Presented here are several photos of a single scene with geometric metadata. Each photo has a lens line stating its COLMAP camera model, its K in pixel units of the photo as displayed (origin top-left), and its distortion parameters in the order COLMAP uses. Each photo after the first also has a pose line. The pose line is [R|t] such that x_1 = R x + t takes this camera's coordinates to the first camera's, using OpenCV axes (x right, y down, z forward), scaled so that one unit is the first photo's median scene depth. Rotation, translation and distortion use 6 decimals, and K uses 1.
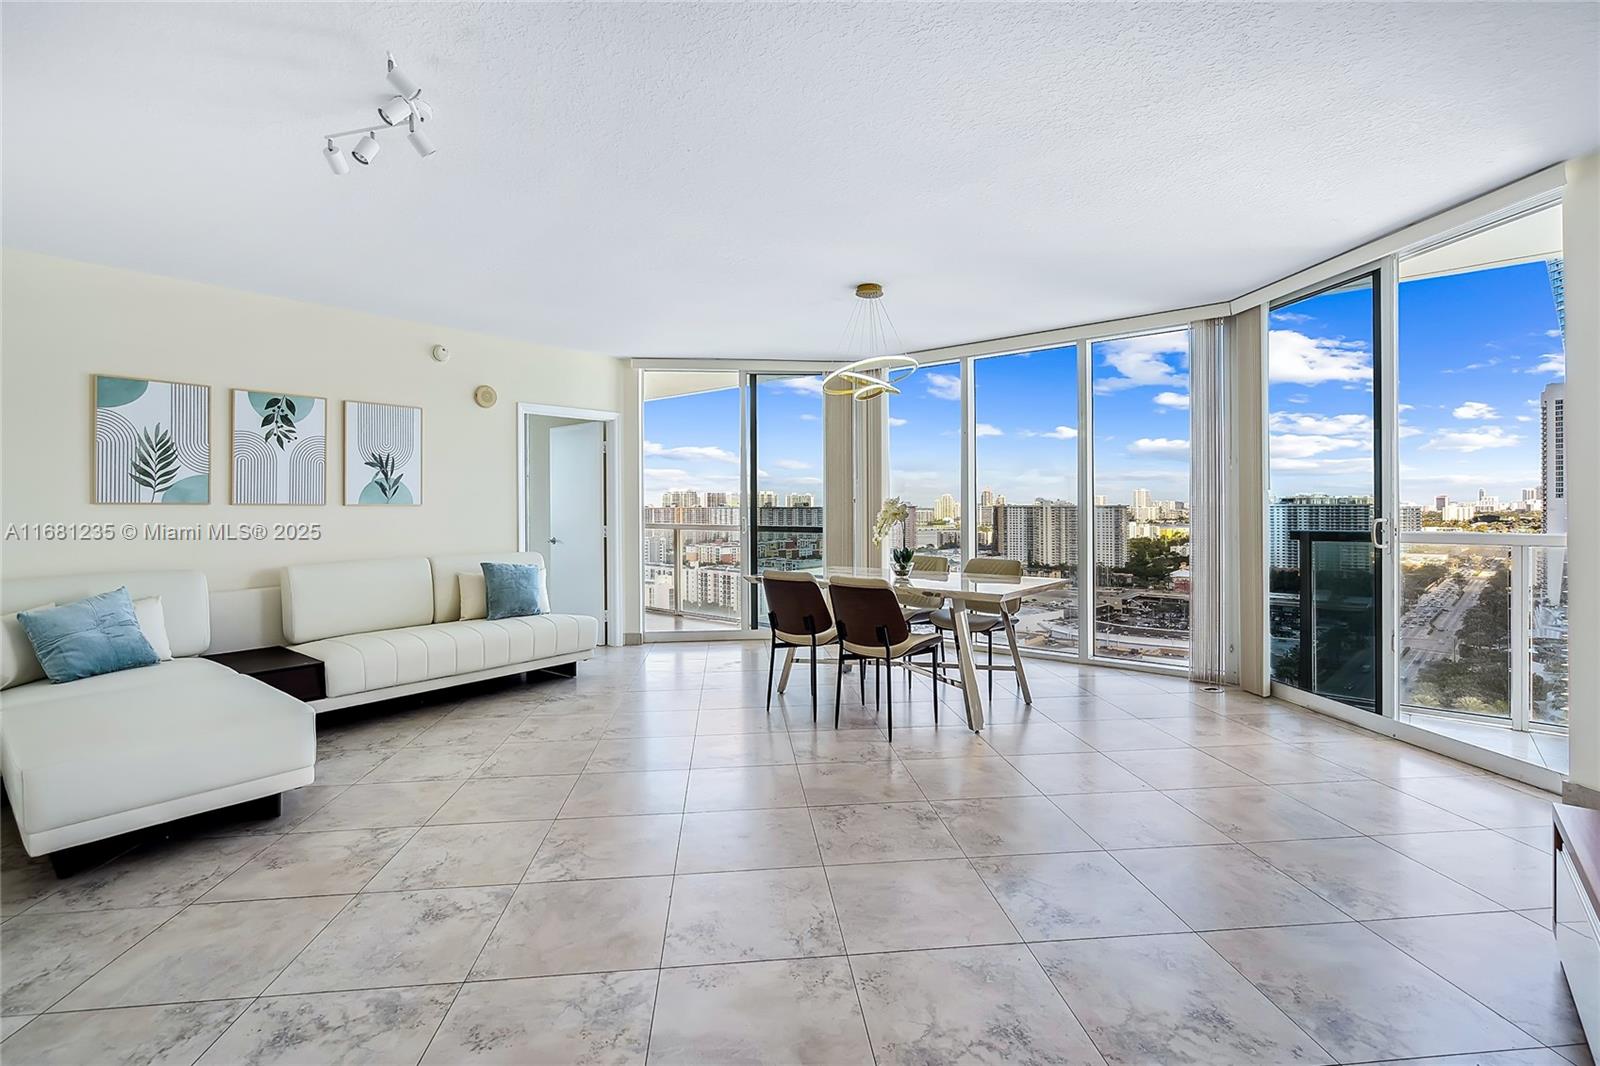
lens RADIAL K [[732.3, 0, 796.9], [0, 732.3, 501.4], [0, 0, 1]] dist [-0.004371, 0.001761]
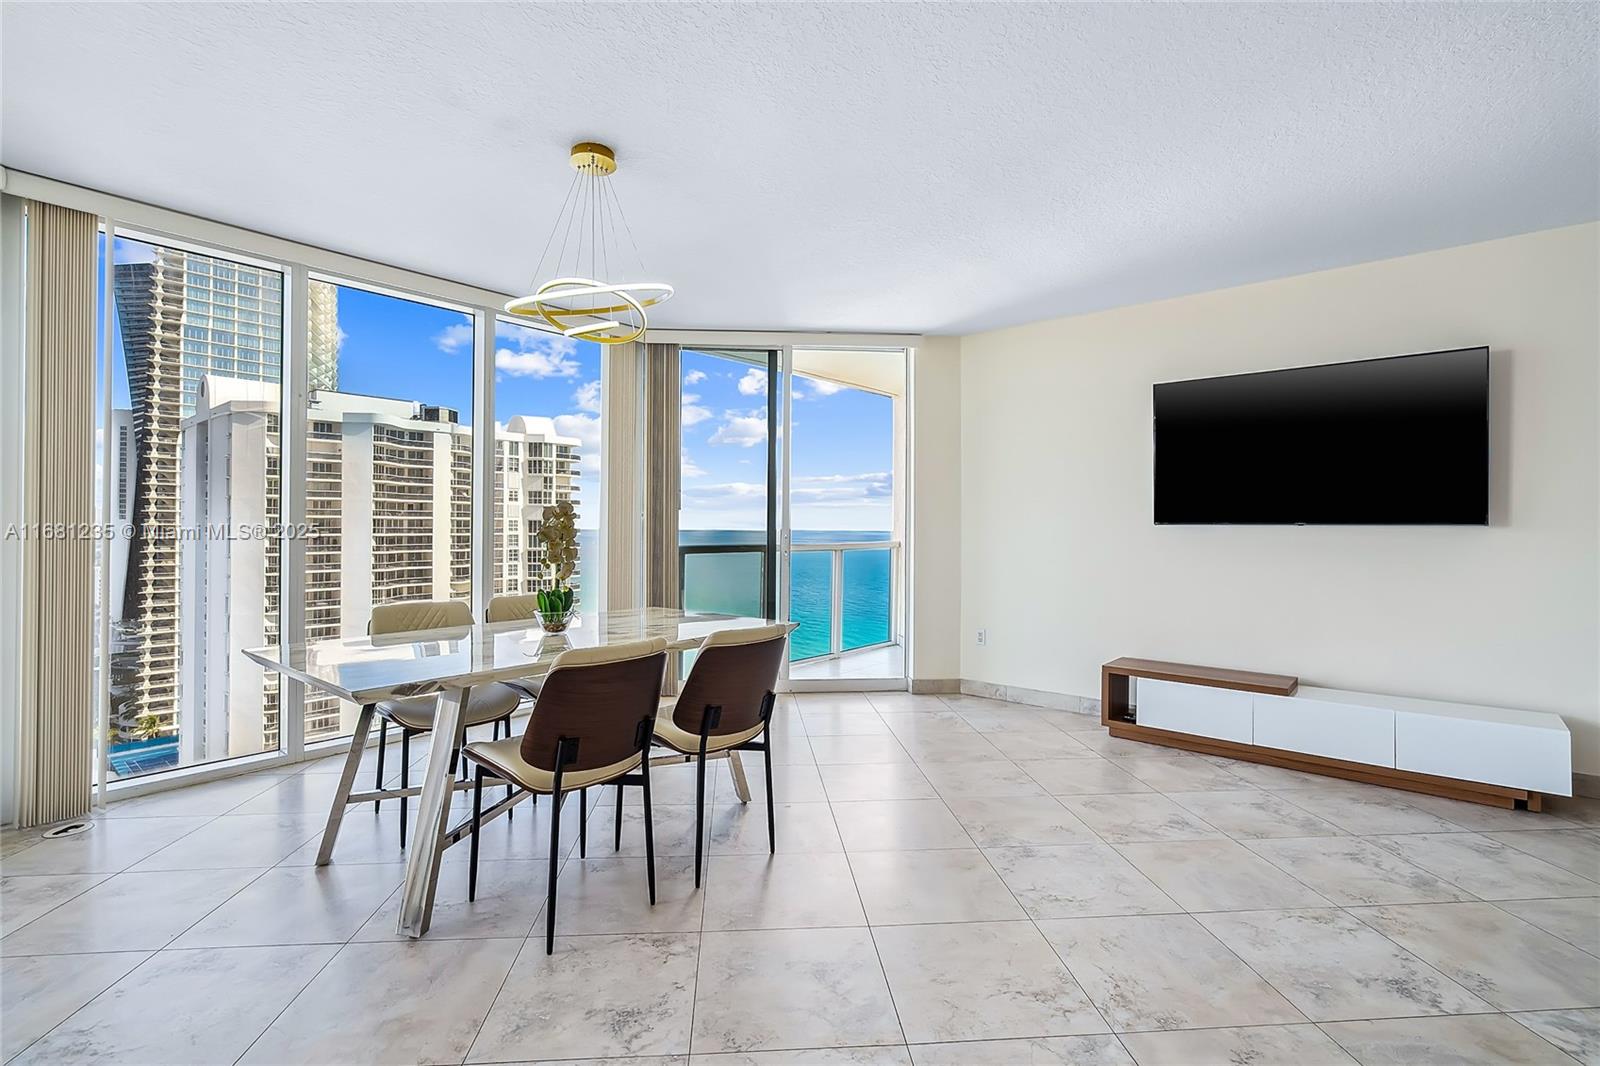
lens RADIAL K [[732.3, 0, 804.0], [0, 732.3, 525.0], [0, 0, 1]] dist [-0.004371, 0.001761]
pose [[0.004598, 0.008251, 0.999955, -0.396380], [-0.012628, 0.999887, -0.008193, 0.011466], [-0.999910, -0.012590, 0.004702, 0.662853]]
